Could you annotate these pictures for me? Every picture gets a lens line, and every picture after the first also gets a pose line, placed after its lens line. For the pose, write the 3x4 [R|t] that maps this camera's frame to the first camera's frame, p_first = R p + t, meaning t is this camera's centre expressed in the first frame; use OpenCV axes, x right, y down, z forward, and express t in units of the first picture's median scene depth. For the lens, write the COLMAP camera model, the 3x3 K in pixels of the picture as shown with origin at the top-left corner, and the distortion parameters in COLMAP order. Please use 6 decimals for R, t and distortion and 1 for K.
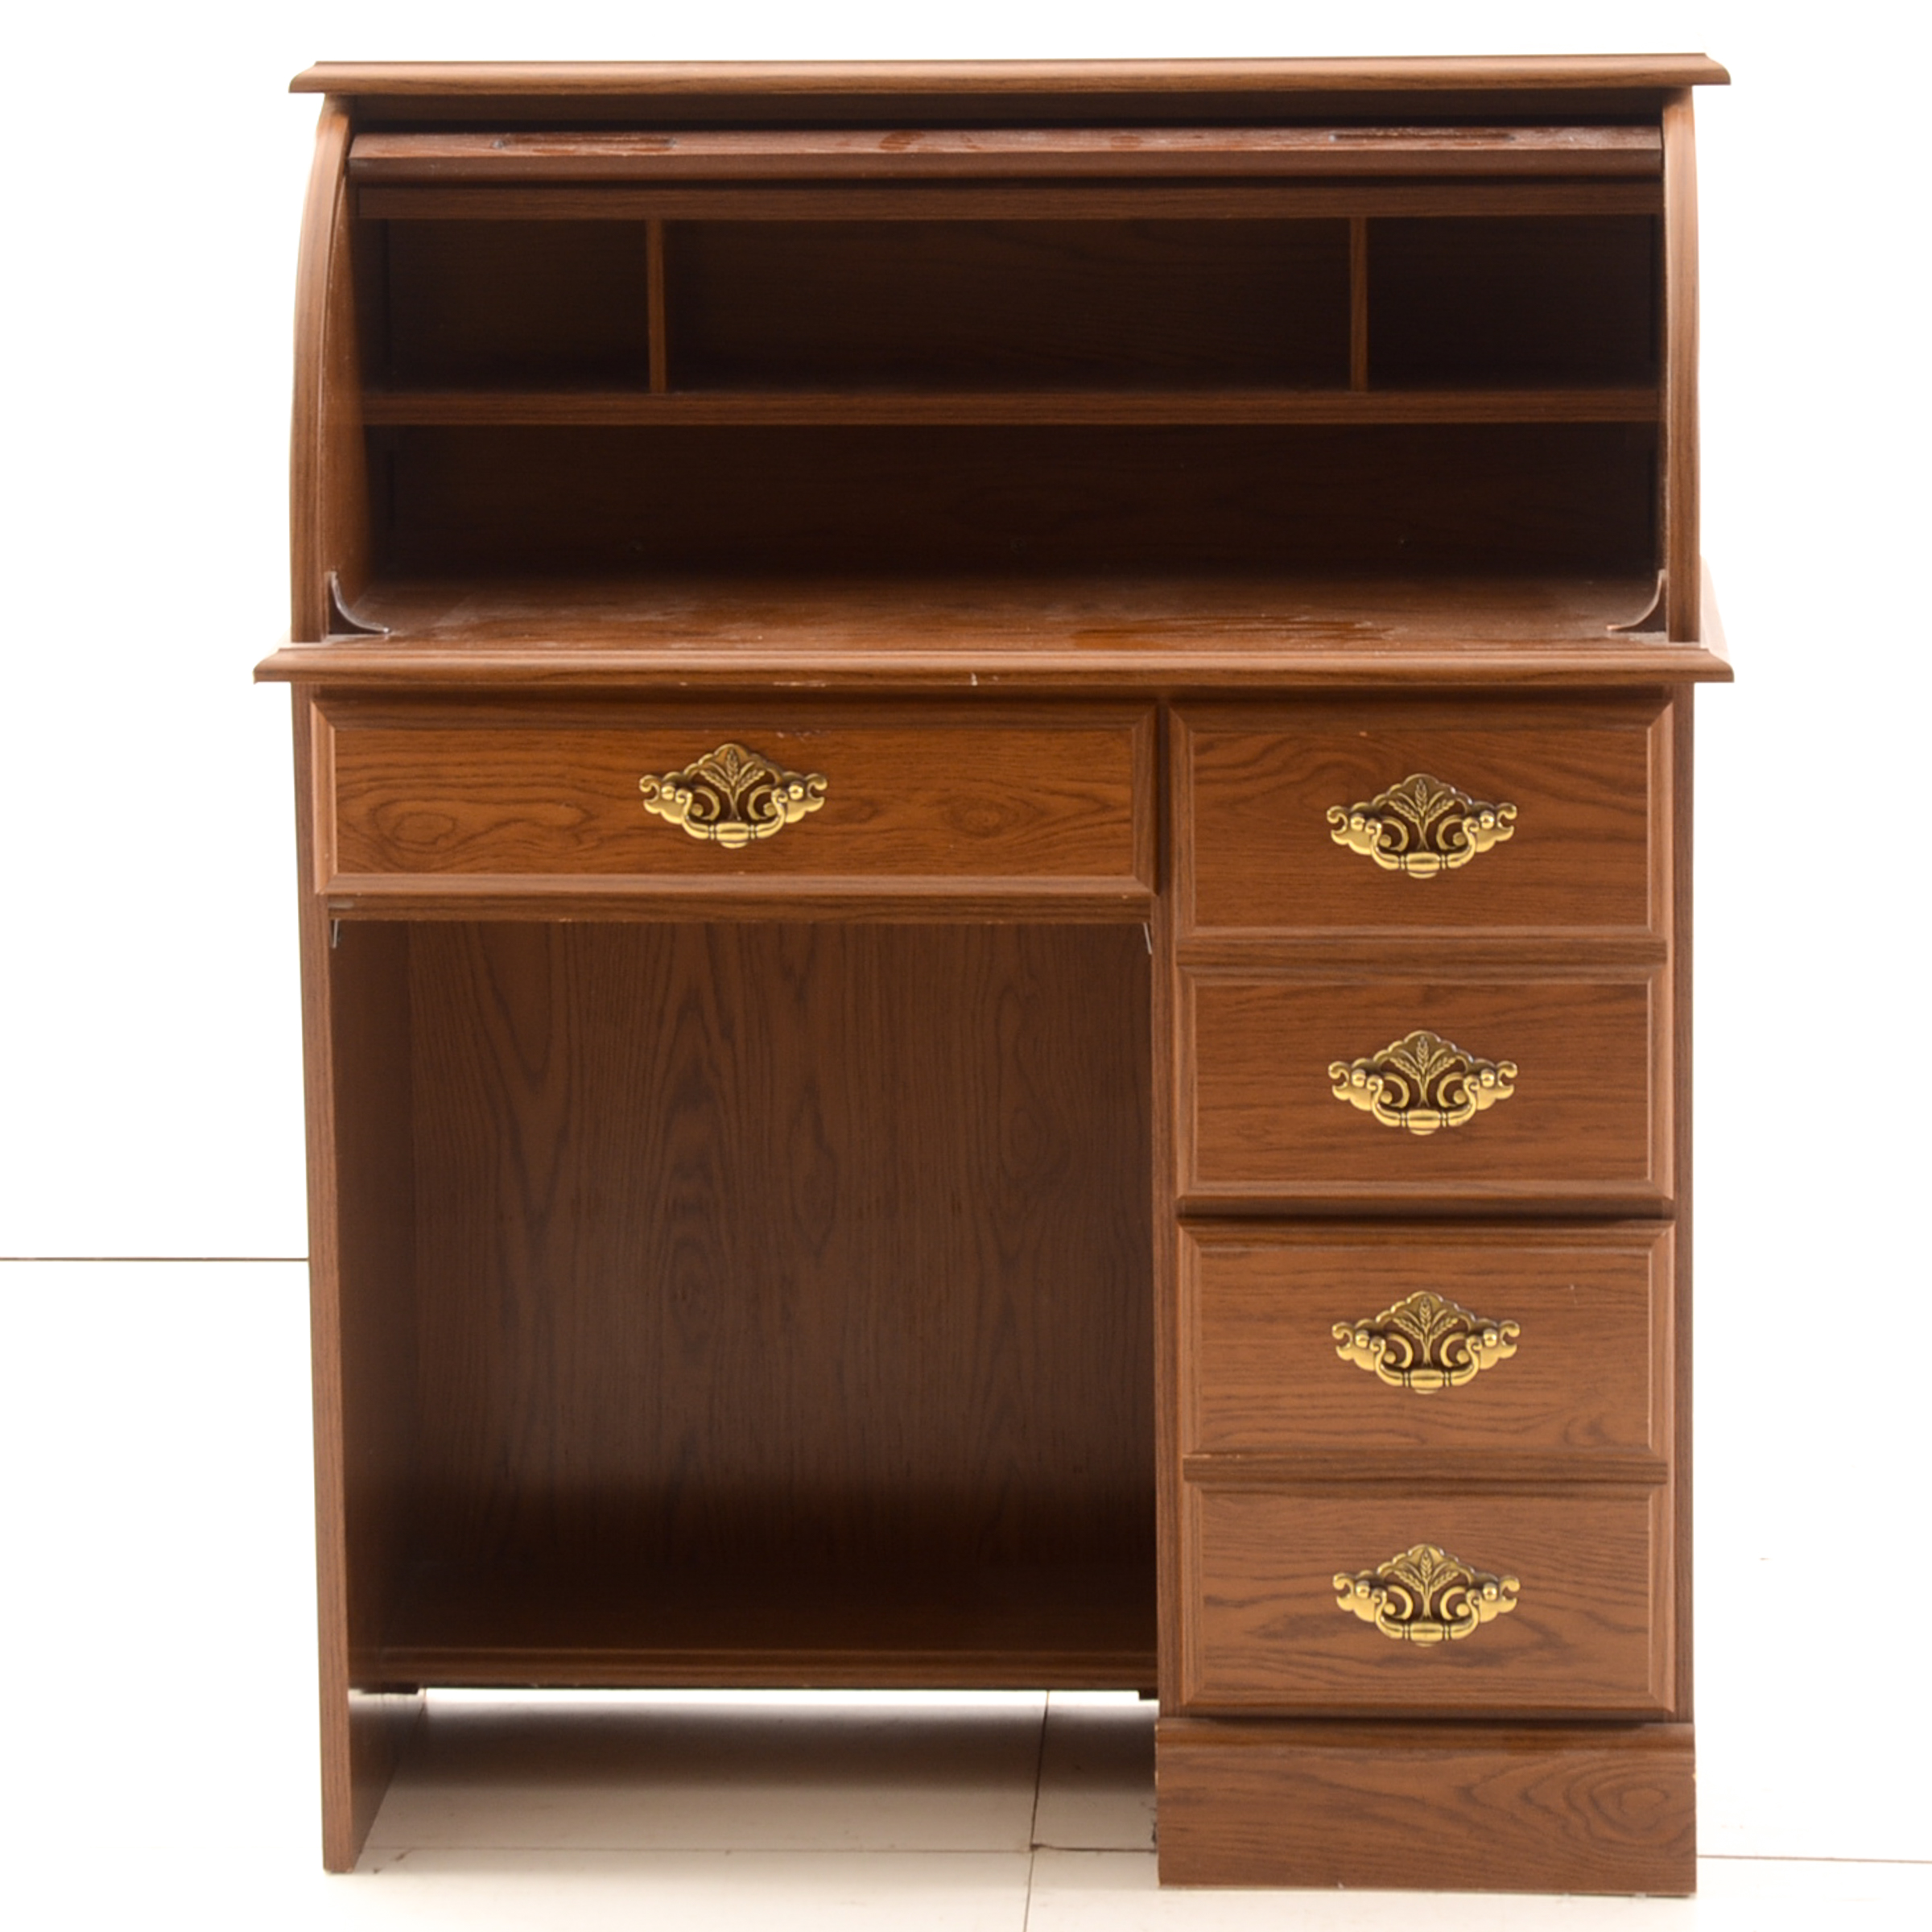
lens RADIAL K [[7737.9, 0, 966.0], [0, 7737.9, 966.0], [0, 0, 1]] dist [0.259860, 3.633147]
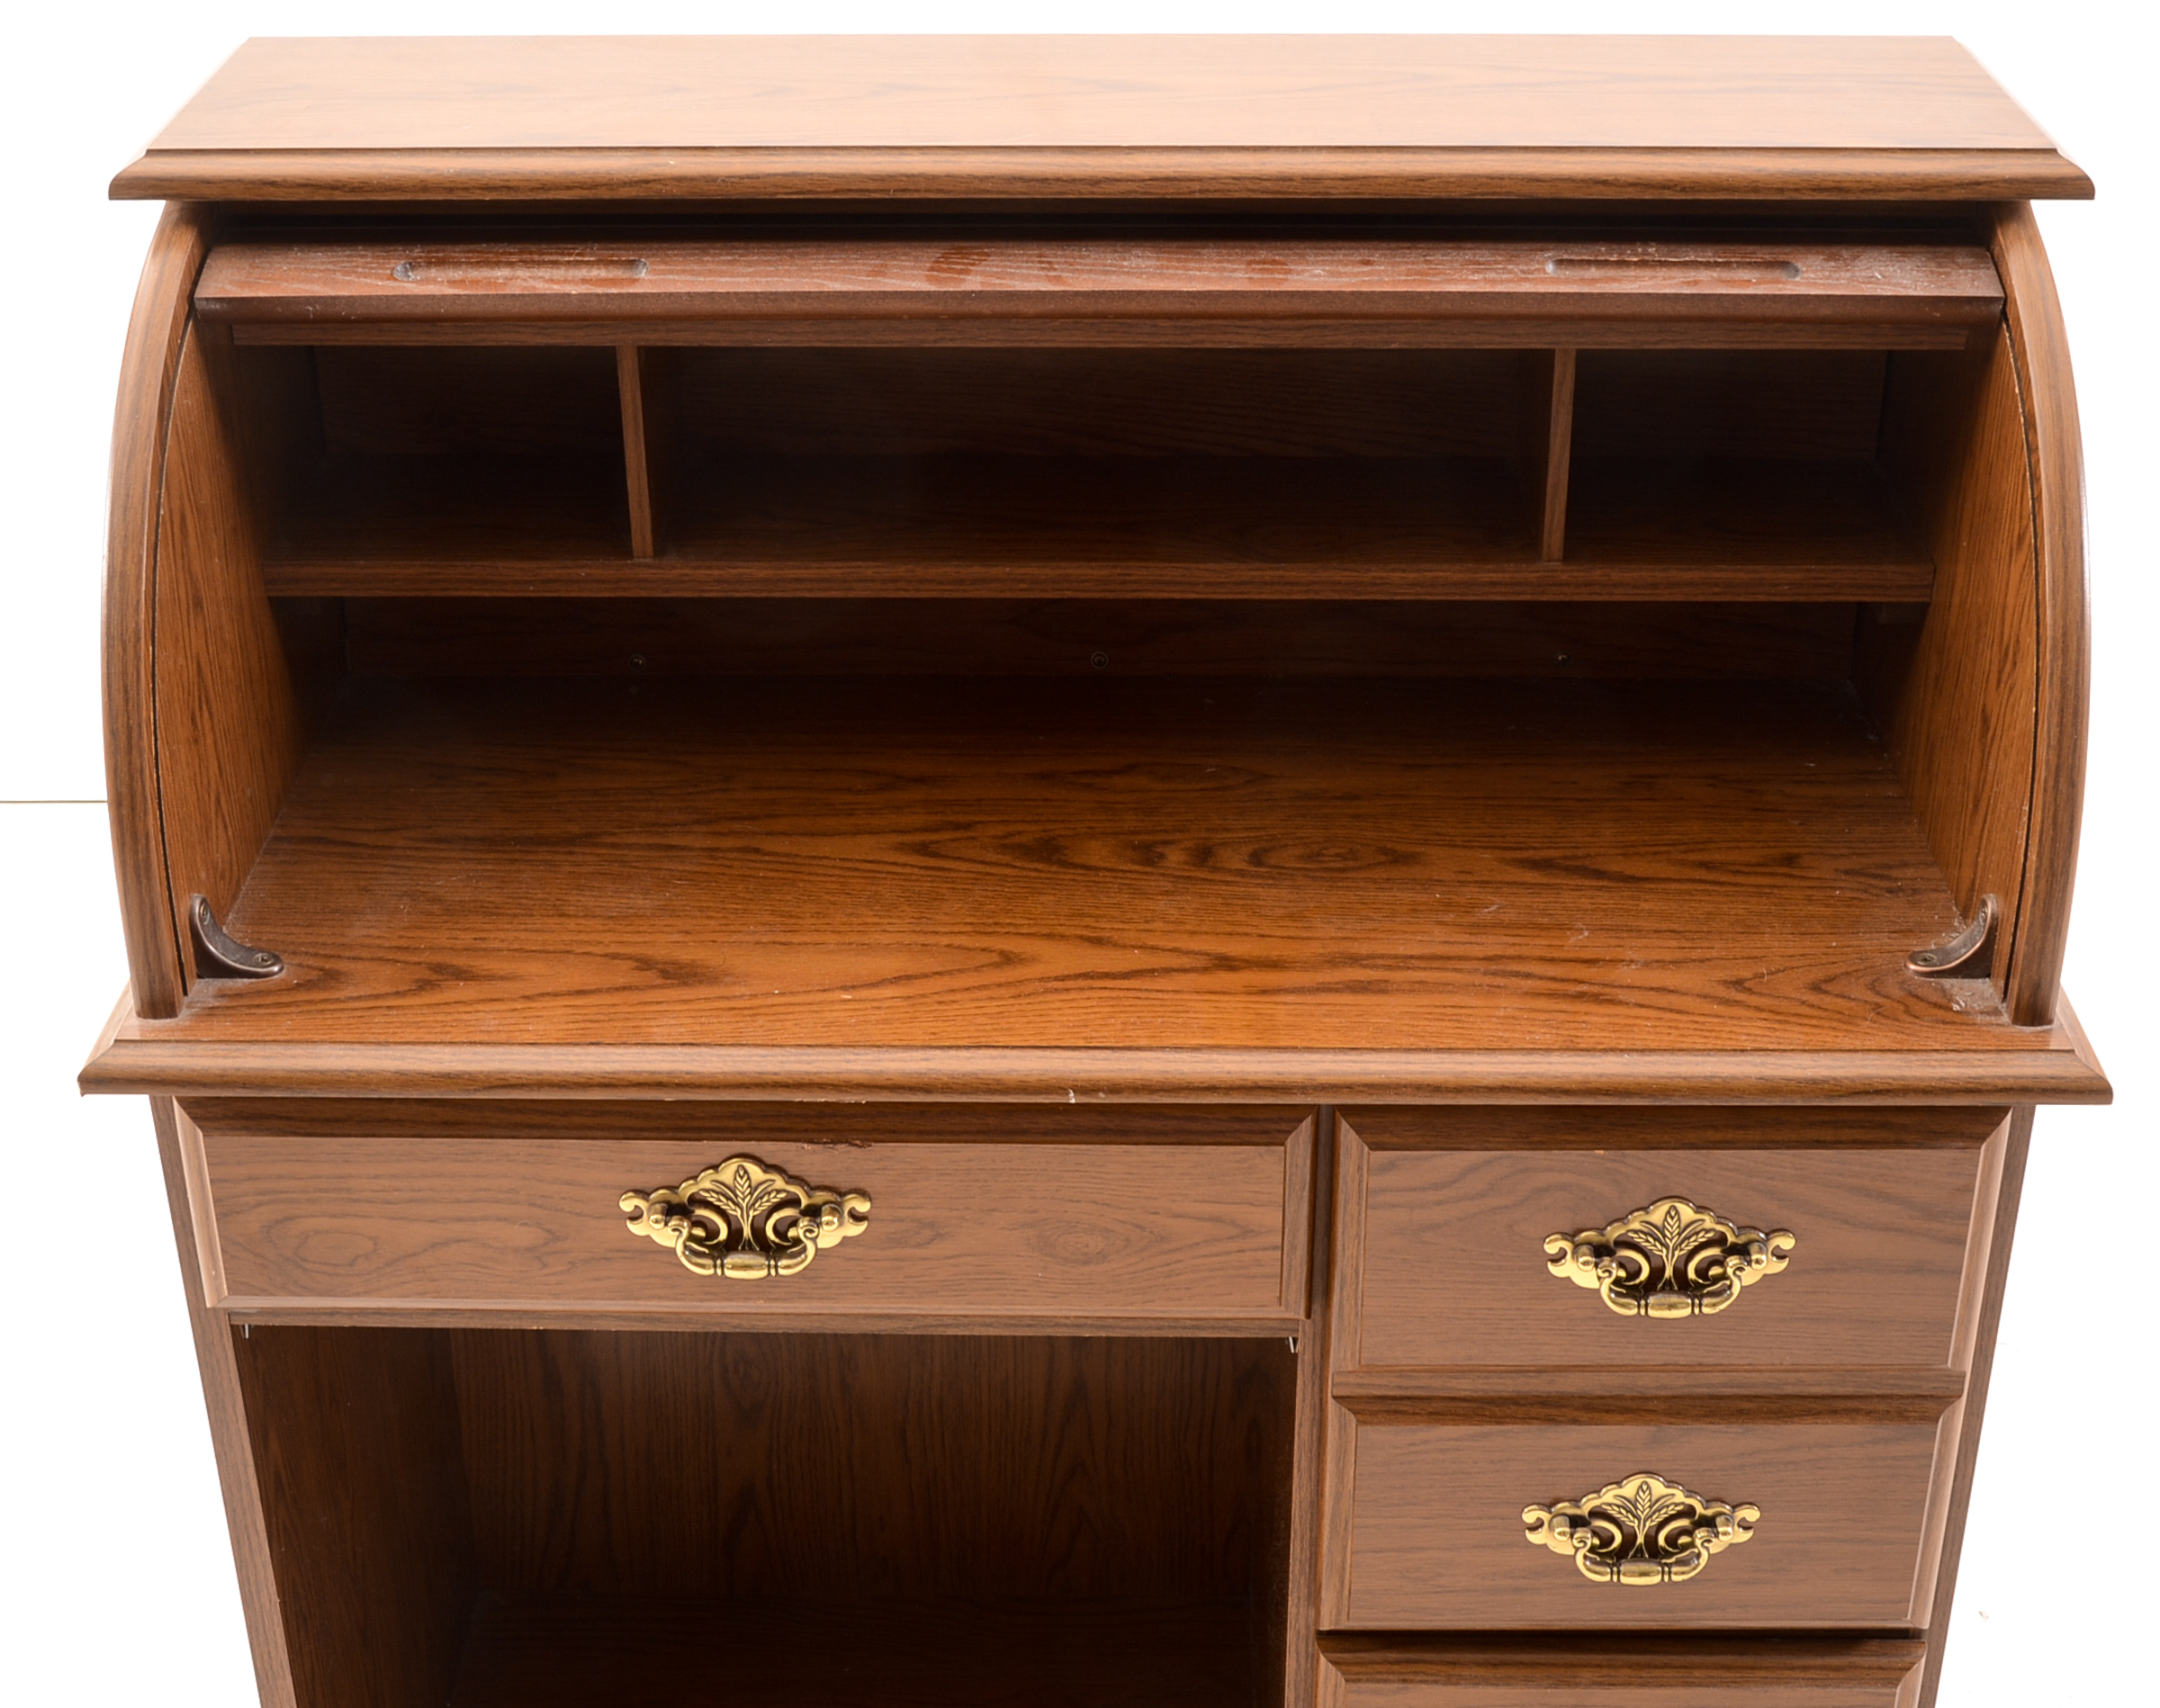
lens RADIAL K [[3149.9, 0, 1098.1], [0, 3149.9, 901.2], [0, 0, 1]] dist [-0.062203, 0.059126]
pose [[0.998977, -0.013864, 0.043037, -0.008829], [-0.000153, 0.950792, 0.309830, -0.143970], [-0.045215, -0.309520, 0.949817, 0.718894]]
